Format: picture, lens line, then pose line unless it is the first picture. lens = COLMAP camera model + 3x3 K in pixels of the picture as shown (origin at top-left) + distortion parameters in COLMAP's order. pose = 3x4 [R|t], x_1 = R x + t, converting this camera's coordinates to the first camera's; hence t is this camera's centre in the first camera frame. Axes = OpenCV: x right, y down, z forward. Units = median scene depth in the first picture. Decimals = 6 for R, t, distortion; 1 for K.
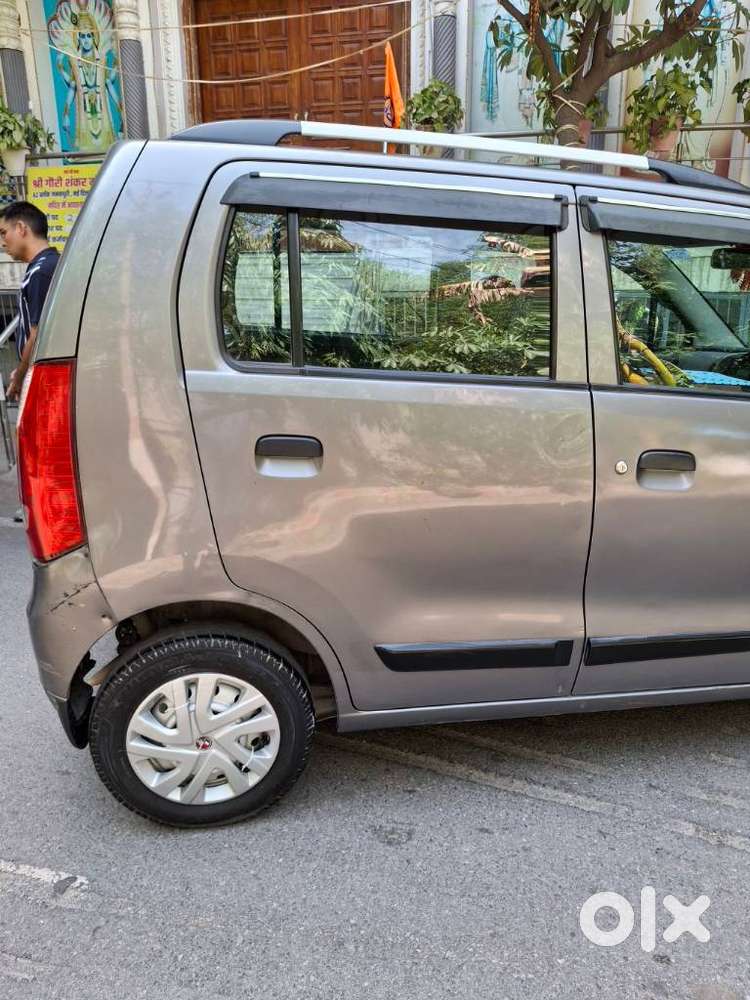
lens RADIAL K [[743.5, 0, 381.1], [0, 743.5, 497.7], [0, 0, 1]] dist [0.018984, -0.044535]
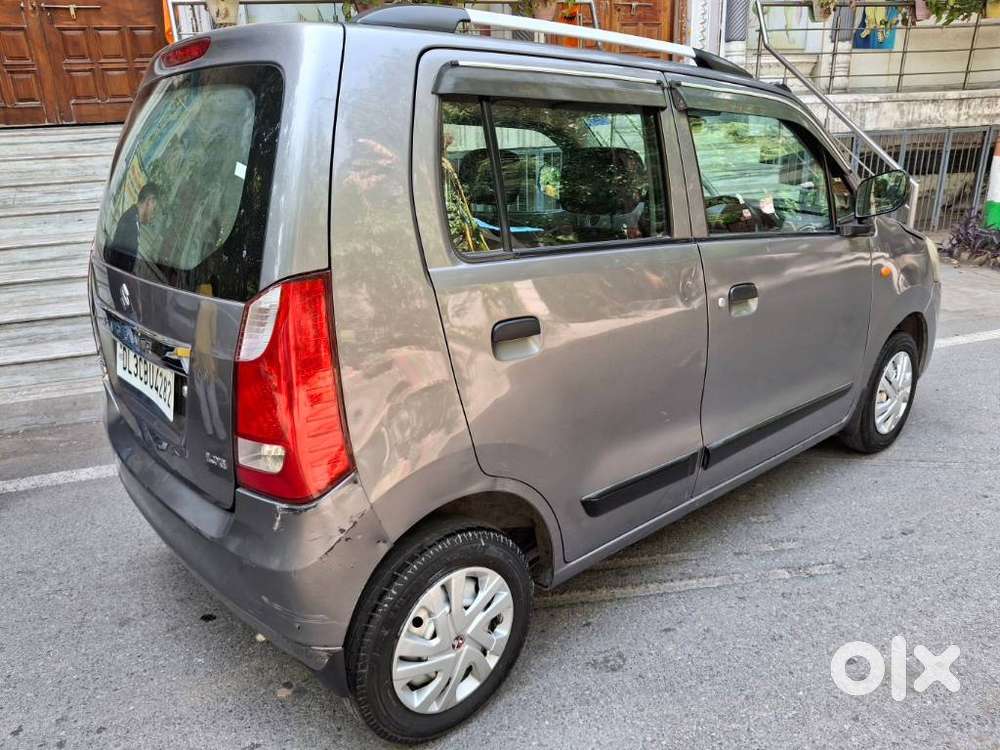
lens RADIAL K [[743.5, 0, 495.3], [0, 743.5, 372.0], [0, 0, 1]] dist [0.018984, -0.044535]
pose [[0.858581, -0.191421, 0.475602, -0.565863], [0.183069, 0.980992, 0.064346, -0.070861], [-0.478879, 0.031822, 0.877304, 0.098497]]
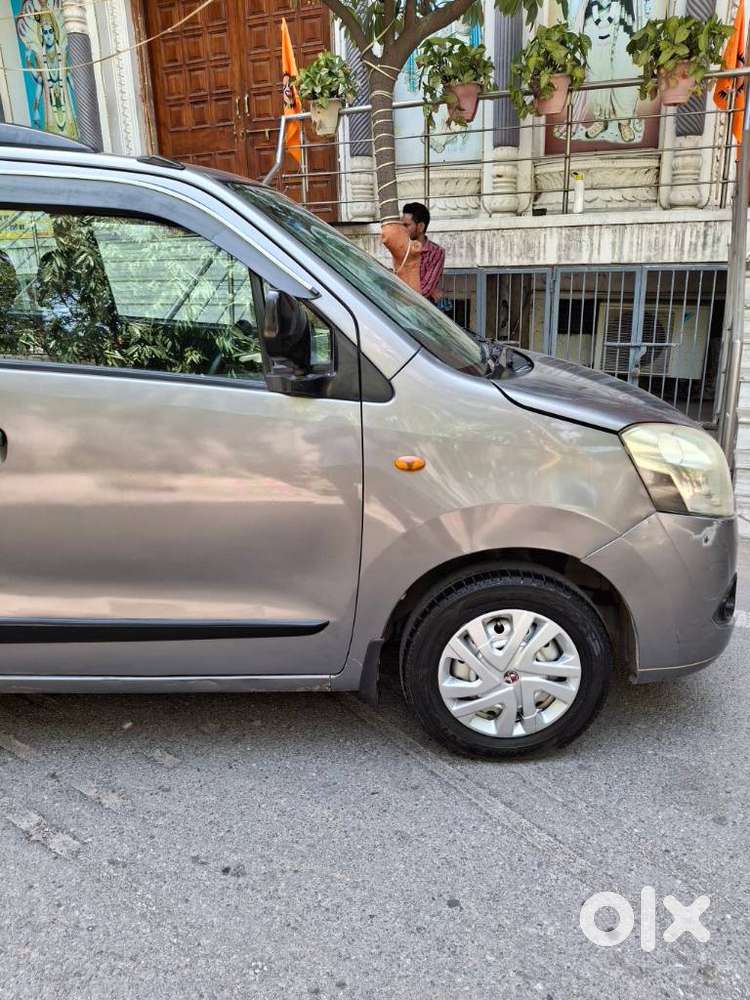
lens RADIAL K [[743.5, 0, 373.0], [0, 743.5, 491.3], [0, 0, 1]] dist [0.018984, -0.044535]
pose [[0.987013, 0.029981, -0.157819, 0.994915], [-0.028071, 0.999503, 0.014315, -0.006825], [0.158170, -0.009699, 0.987364, 0.126832]]
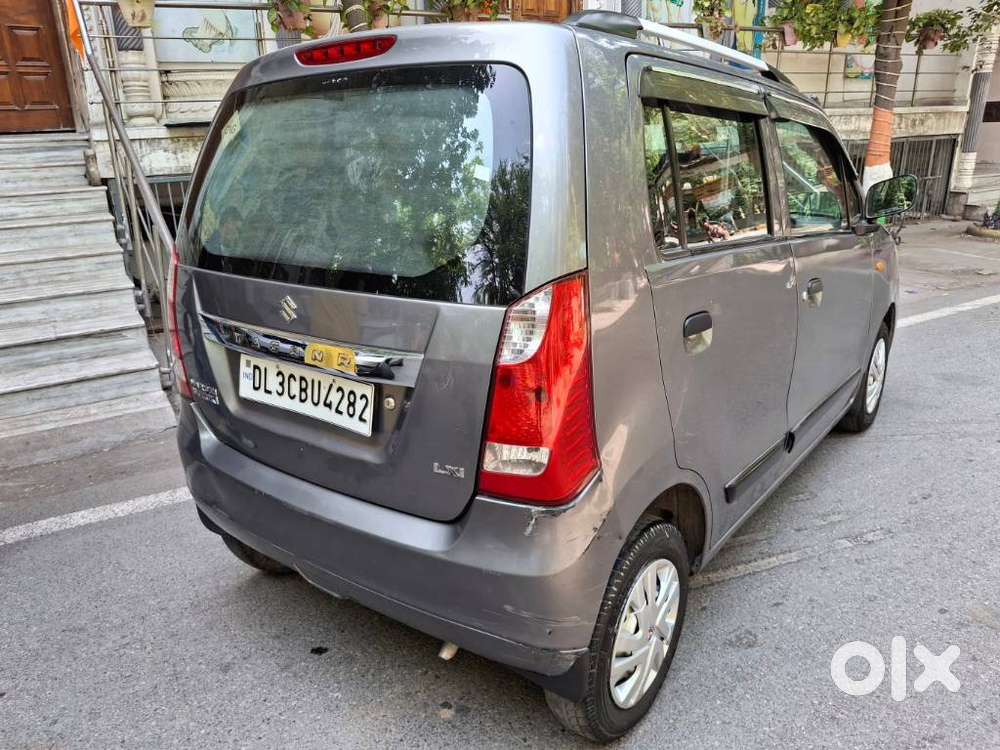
lens RADIAL K [[743.5, 0, 501.7], [0, 743.5, 373.5], [0, 0, 1]] dist [0.018984, -0.044535]
pose [[0.734067, -0.228091, 0.639625, -0.898967], [0.224573, 0.970446, 0.088332, -0.136537], [-0.640869, 0.078801, 0.763595, 0.319019]]
